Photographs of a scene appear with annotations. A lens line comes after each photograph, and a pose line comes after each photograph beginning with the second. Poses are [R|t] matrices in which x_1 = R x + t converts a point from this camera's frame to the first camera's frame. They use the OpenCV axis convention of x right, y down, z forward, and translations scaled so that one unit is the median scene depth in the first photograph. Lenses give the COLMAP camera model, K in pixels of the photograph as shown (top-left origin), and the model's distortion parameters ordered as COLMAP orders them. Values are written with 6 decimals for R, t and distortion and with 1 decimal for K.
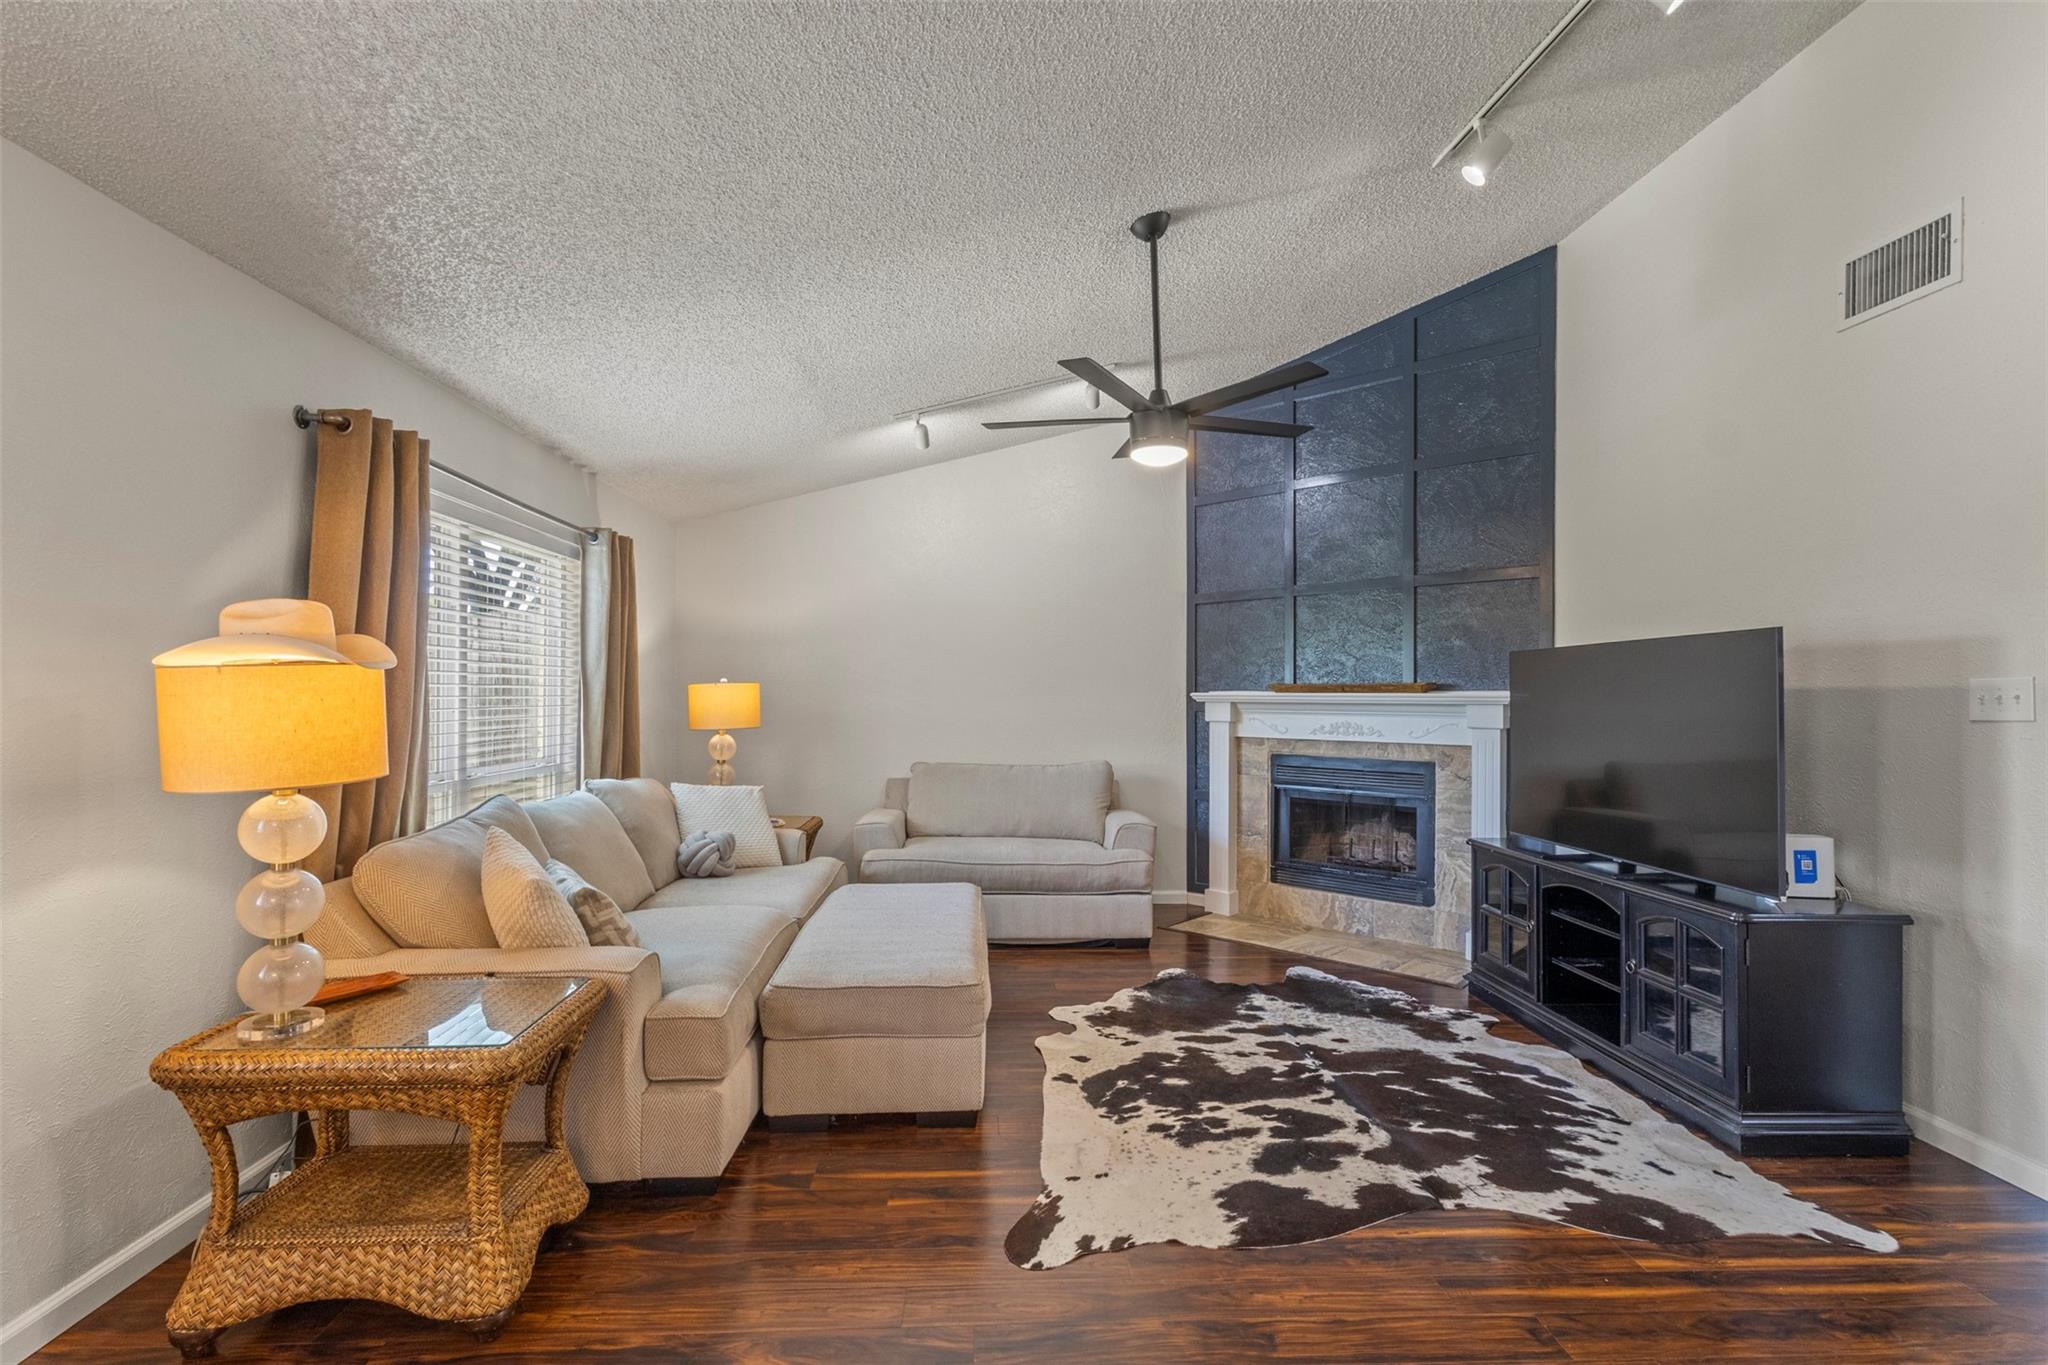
lens RADIAL K [[951.0, 0, 1007.6], [0, 951.0, 681.4], [0, 0, 1]] dist [0.003457, 0.000287]
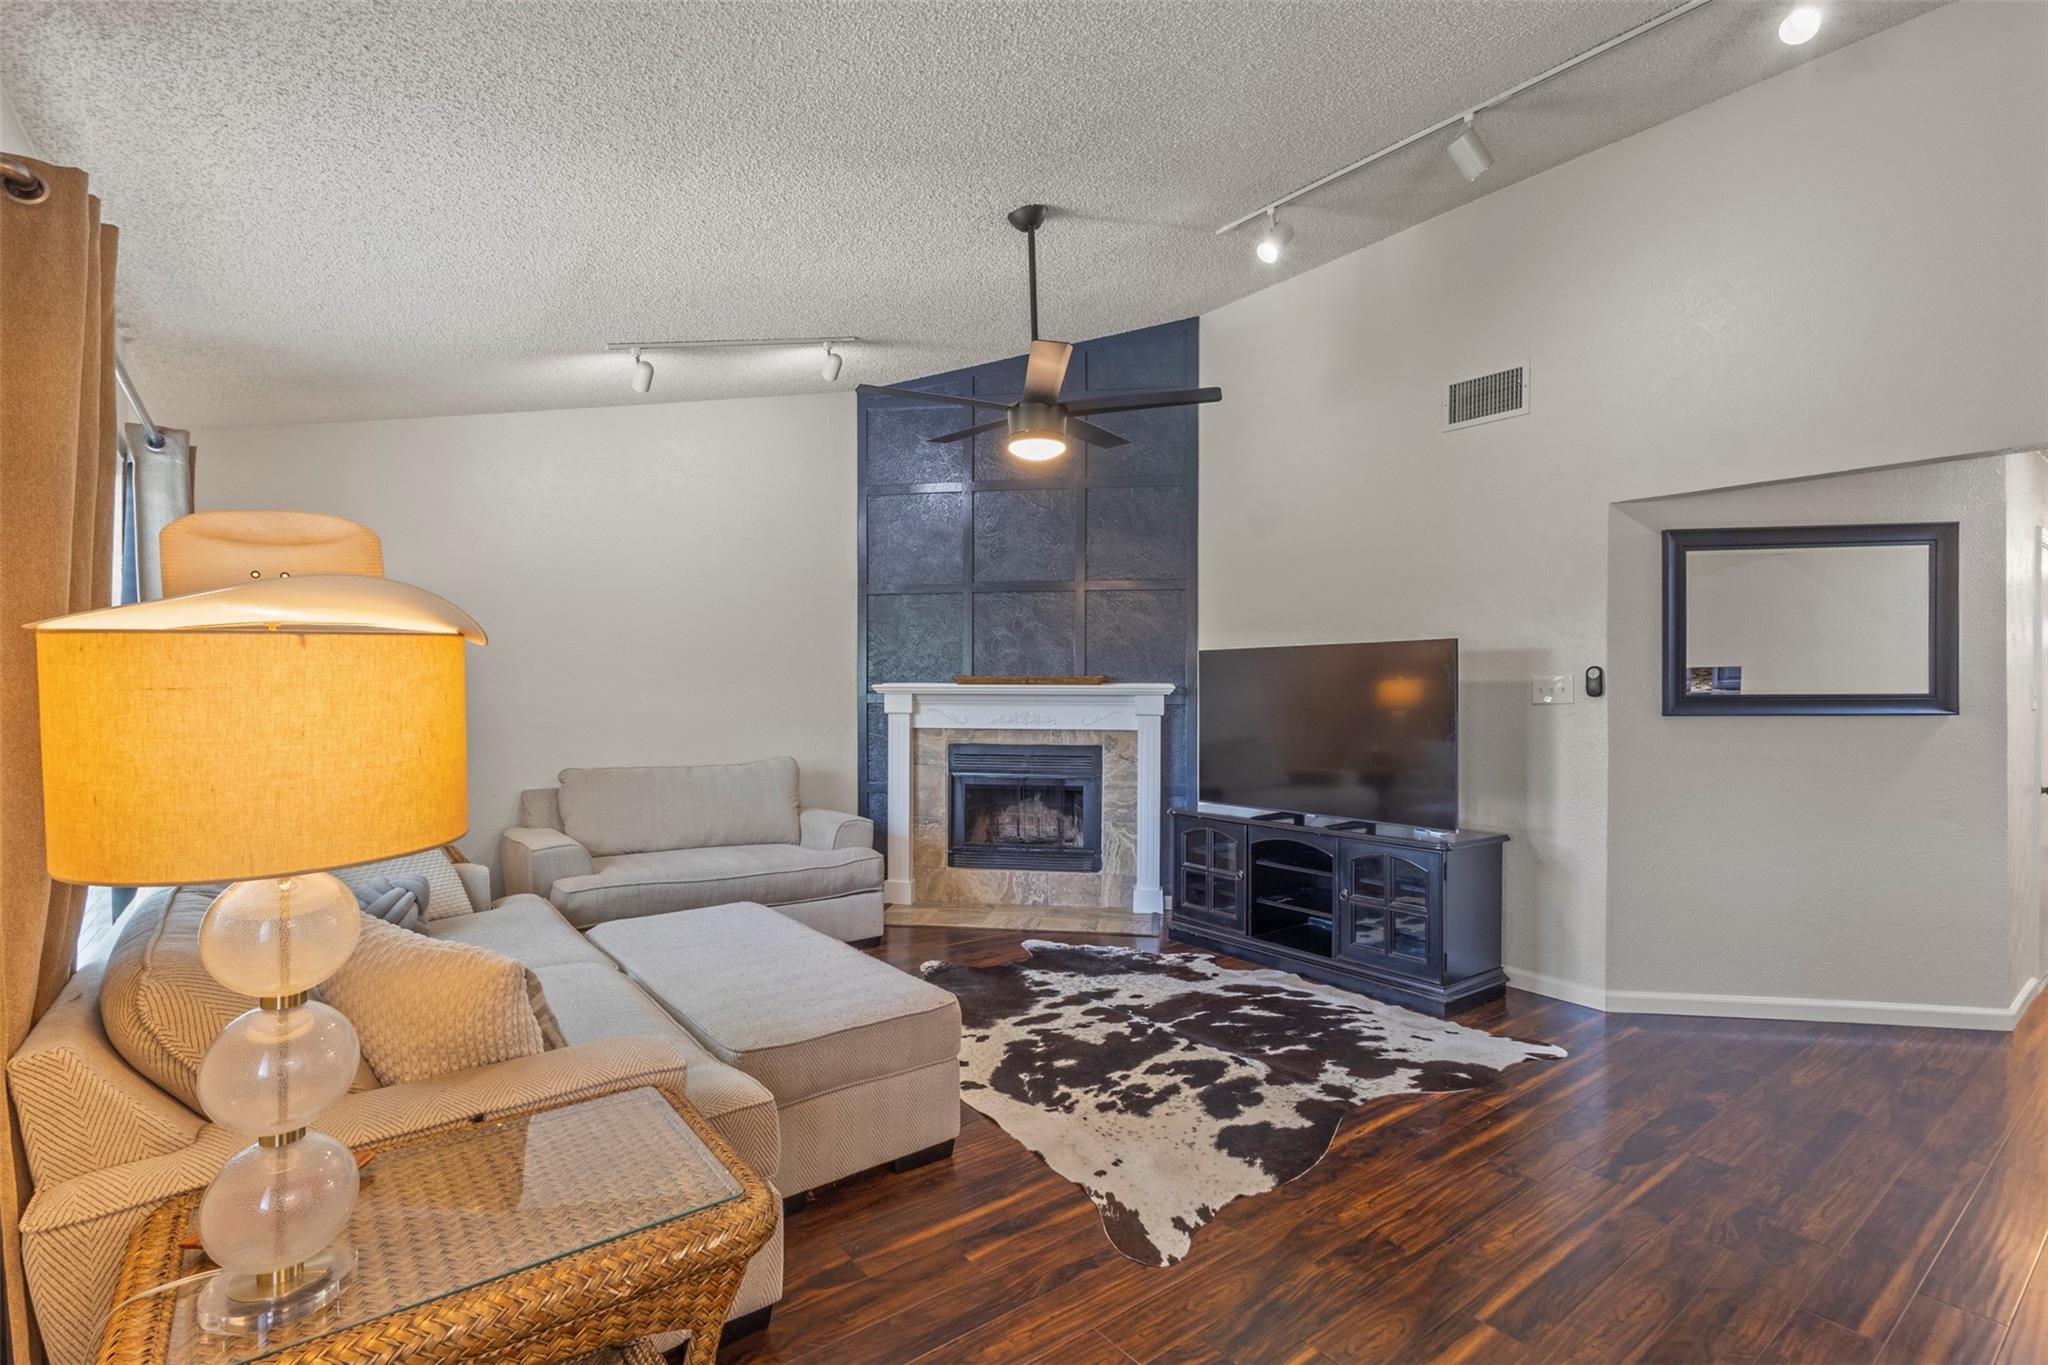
lens RADIAL K [[951.0, 0, 1017.8], [0, 951.0, 684.4], [0, 0, 1]] dist [0.003457, 0.000287]
pose [[0.817915, 0.001133, 0.575337, -0.455697], [-0.008069, 0.999922, 0.009503, 0.002338], [-0.575282, -0.012415, 0.817861, 0.192816]]
